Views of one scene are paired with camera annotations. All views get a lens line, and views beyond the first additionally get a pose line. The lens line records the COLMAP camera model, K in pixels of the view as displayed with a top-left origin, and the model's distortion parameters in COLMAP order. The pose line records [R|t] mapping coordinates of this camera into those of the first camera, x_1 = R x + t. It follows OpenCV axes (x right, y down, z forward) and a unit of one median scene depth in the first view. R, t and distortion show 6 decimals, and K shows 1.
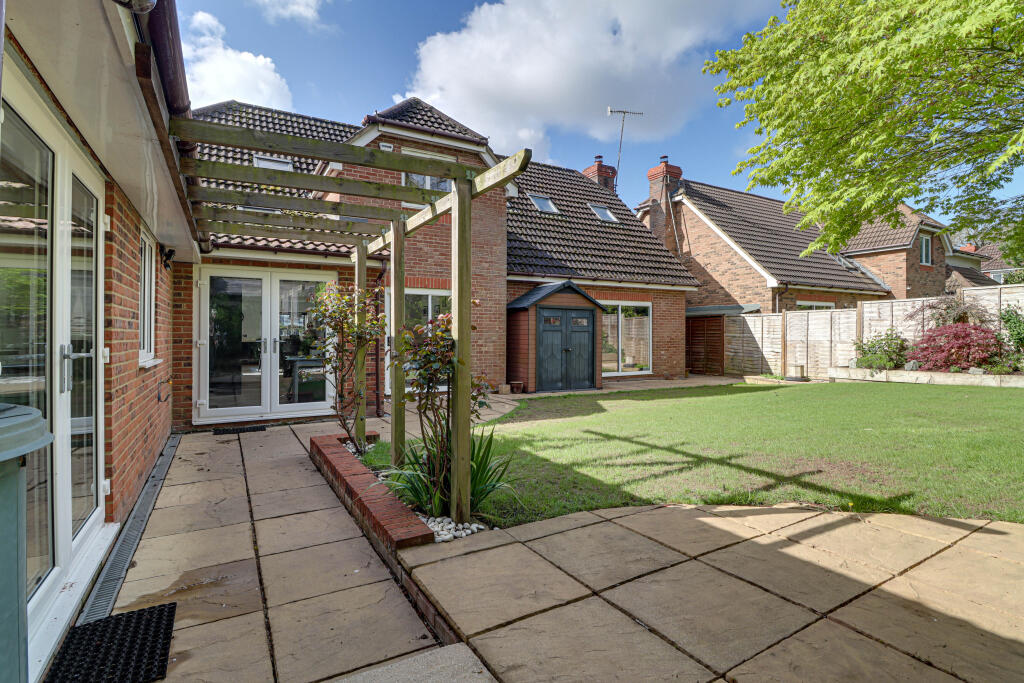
lens RADIAL K [[489.4, 0, 505.8], [0, 489.4, 340.4], [0, 0, 1]] dist [-0.001813, -0.000370]
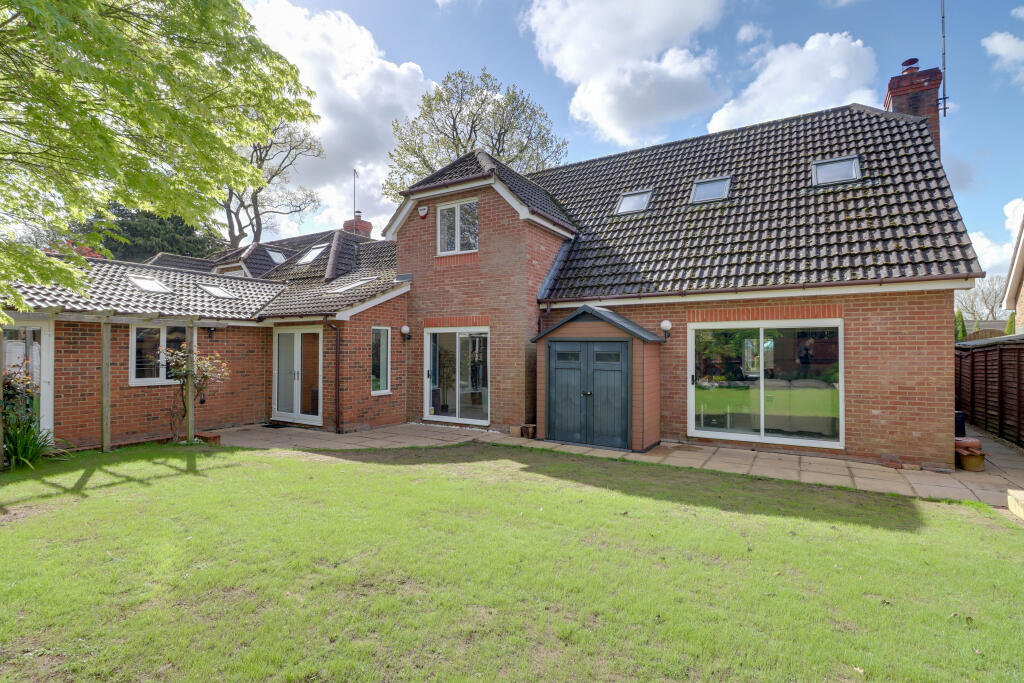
lens RADIAL K [[489.4, 0, 505.8], [0, 489.4, 340.4], [0, 0, 1]] dist [-0.001813, -0.000370]
pose [[0.488035, -0.014196, -0.872708, 0.748331], [-0.011920, 0.999666, -0.022928, -0.045785], [0.872742, 0.021592, 0.487703, 0.506424]]
